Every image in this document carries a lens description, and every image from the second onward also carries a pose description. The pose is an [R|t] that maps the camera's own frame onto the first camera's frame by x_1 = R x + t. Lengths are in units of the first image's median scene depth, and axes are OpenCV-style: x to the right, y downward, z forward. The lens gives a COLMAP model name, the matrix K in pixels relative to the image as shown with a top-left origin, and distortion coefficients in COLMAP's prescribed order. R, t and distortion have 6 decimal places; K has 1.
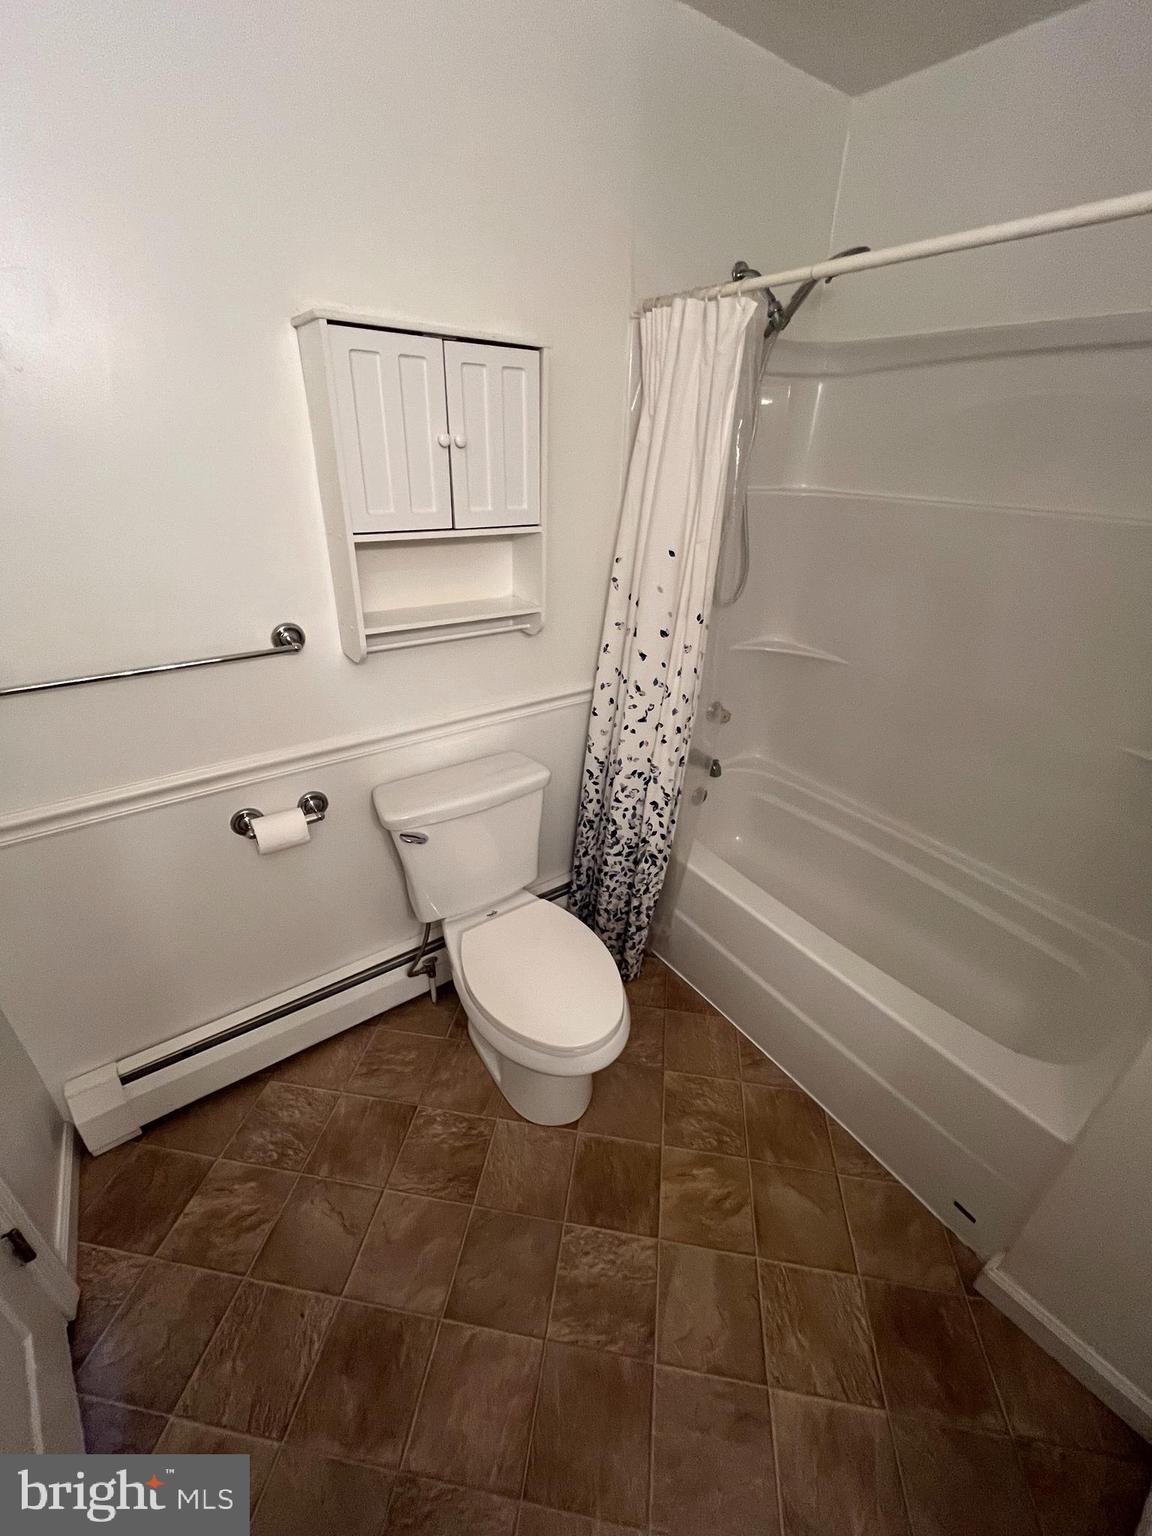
lens RADIAL K [[622.7, 0, 574.9], [0, 622.7, 763.3], [0, 0, 1]] dist [-0.000223, -0.000574]
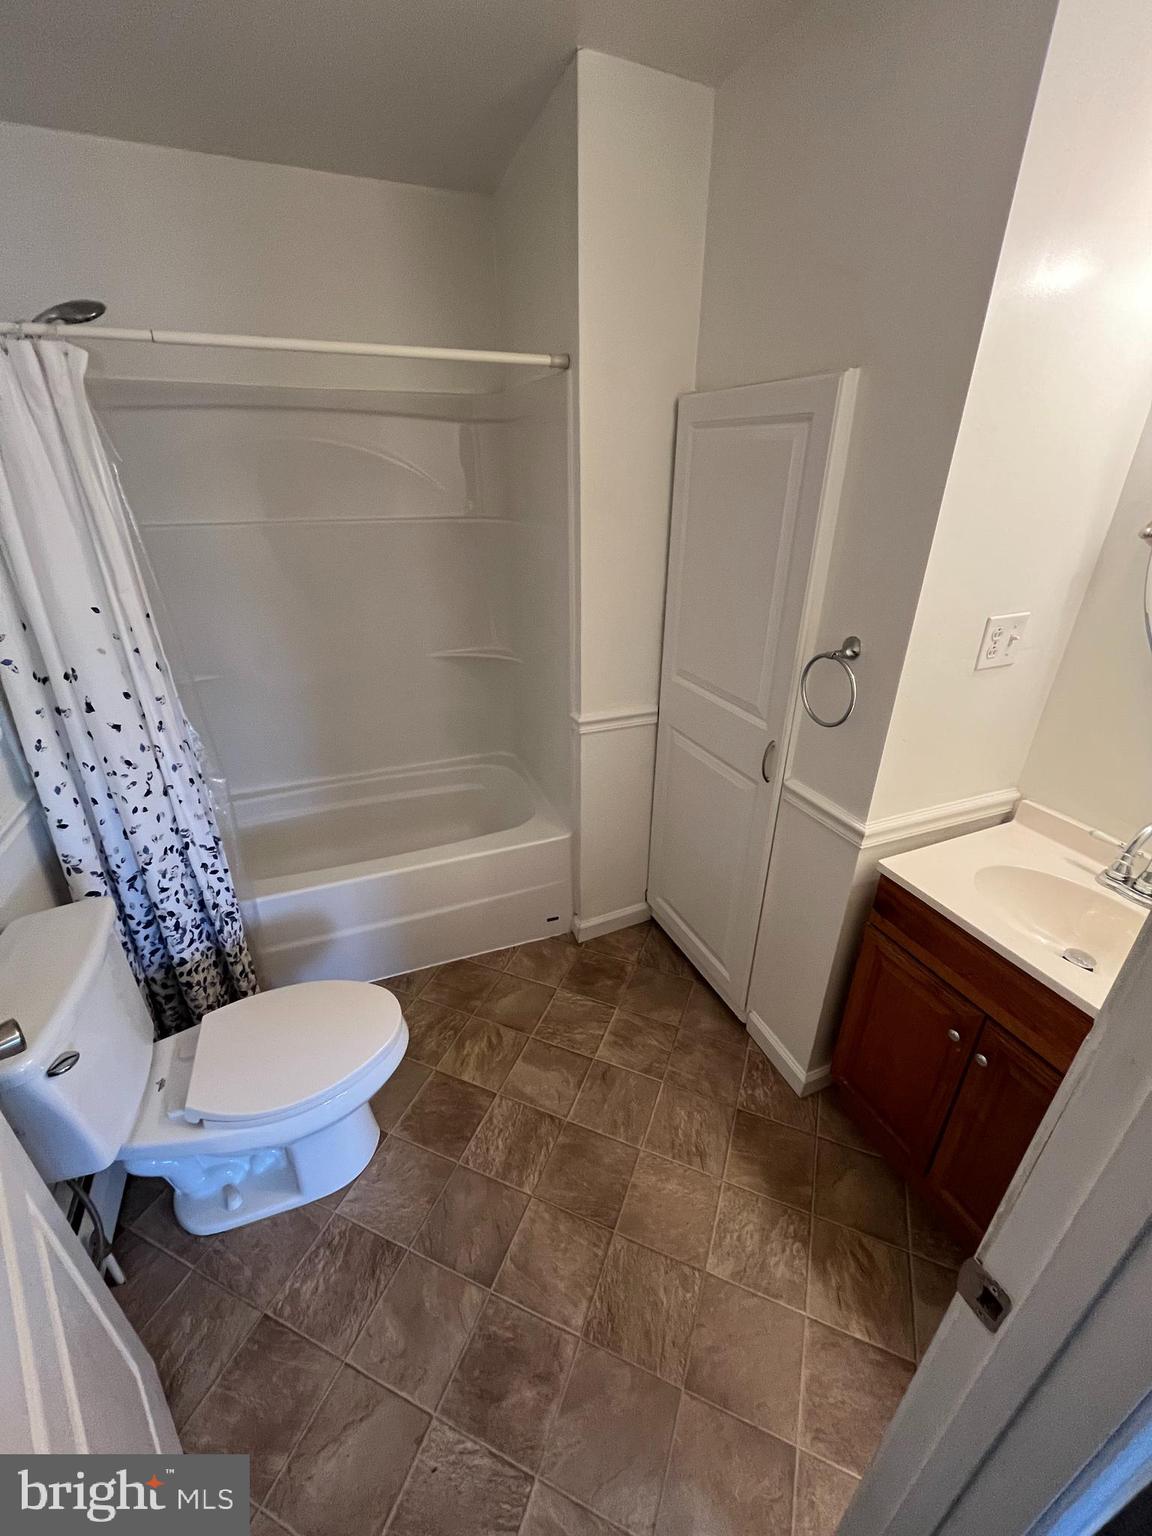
lens RADIAL K [[622.7, 0, 574.9], [0, 622.7, 763.3], [0, 0, 1]] dist [-0.000223, -0.000574]
pose [[0.237344, -0.444361, 0.863835, -0.512363], [0.452648, 0.837397, 0.306393, -0.104365], [-0.859522, 0.318292, 0.399890, 0.105287]]
